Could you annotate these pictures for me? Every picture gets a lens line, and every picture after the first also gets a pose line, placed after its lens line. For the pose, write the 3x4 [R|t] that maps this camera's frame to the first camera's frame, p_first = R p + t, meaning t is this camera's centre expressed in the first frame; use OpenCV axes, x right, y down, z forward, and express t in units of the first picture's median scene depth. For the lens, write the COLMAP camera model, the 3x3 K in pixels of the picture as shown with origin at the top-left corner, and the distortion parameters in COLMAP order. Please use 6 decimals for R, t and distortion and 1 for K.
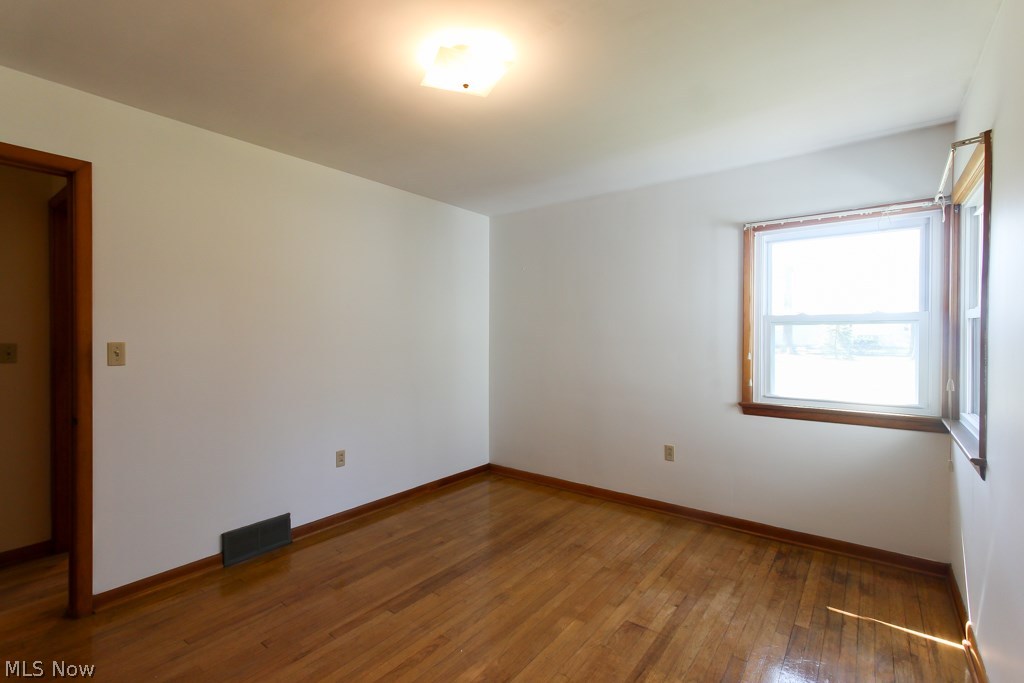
lens RADIAL K [[454.2, 0, 512.0], [0, 454.2, 341.5], [0, 0, 1]] dist [-0.001556, -0.000160]
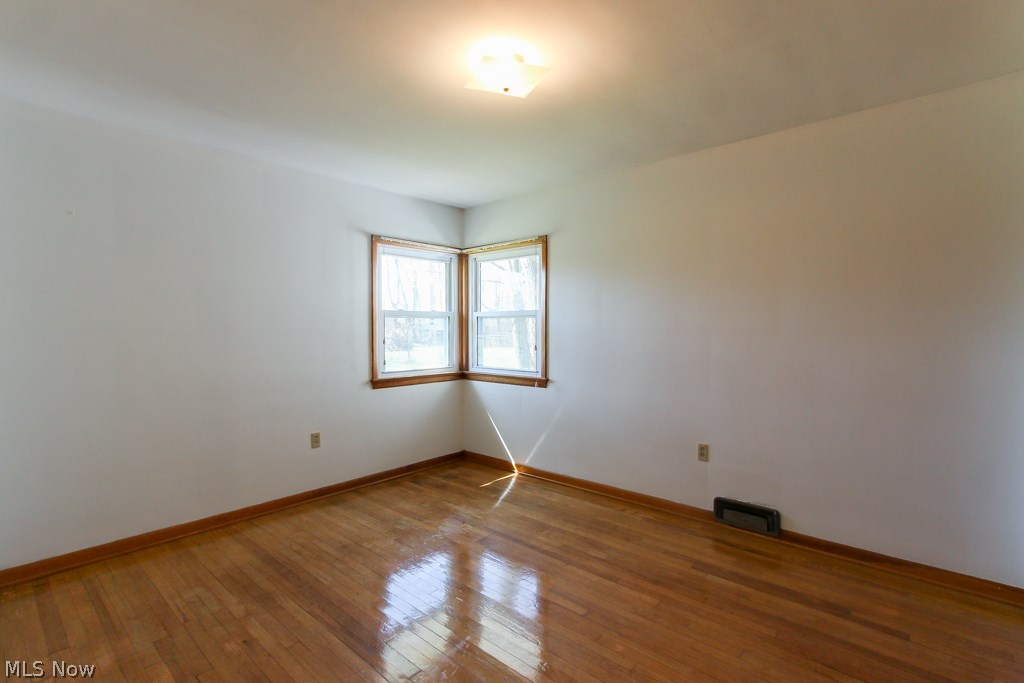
lens RADIAL K [[454.2, 0, 512.0], [0, 454.2, 341.5], [0, 0, 1]] dist [-0.001556, -0.000160]
pose [[0.102830, -0.030582, 0.994229, -0.767524], [0.013440, 0.999479, 0.029354, -0.000328], [-0.994608, 0.010344, 0.103187, 0.565311]]
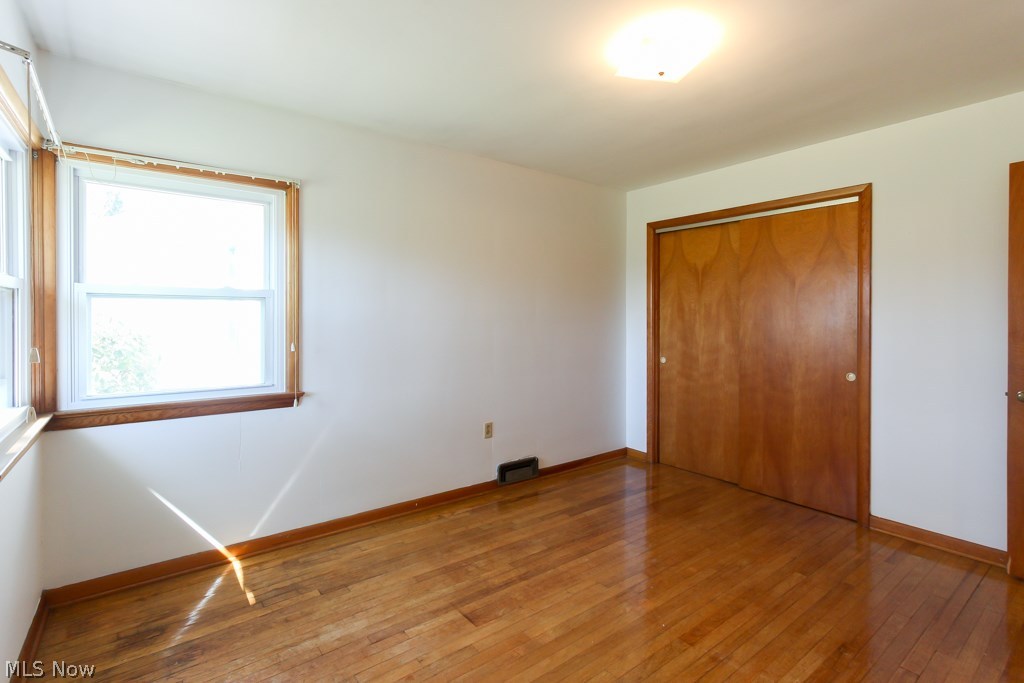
lens RADIAL K [[472.6, 0, 473.7], [0, 472.6, 321.9], [0, 0, 1]] dist [0.000370, 0.000116]
pose [[-0.940496, -0.006309, 0.339745, -0.044547], [-0.000436, 0.999849, 0.017360, -0.007483], [-0.339804, 0.016179, -0.940357, 1.411999]]
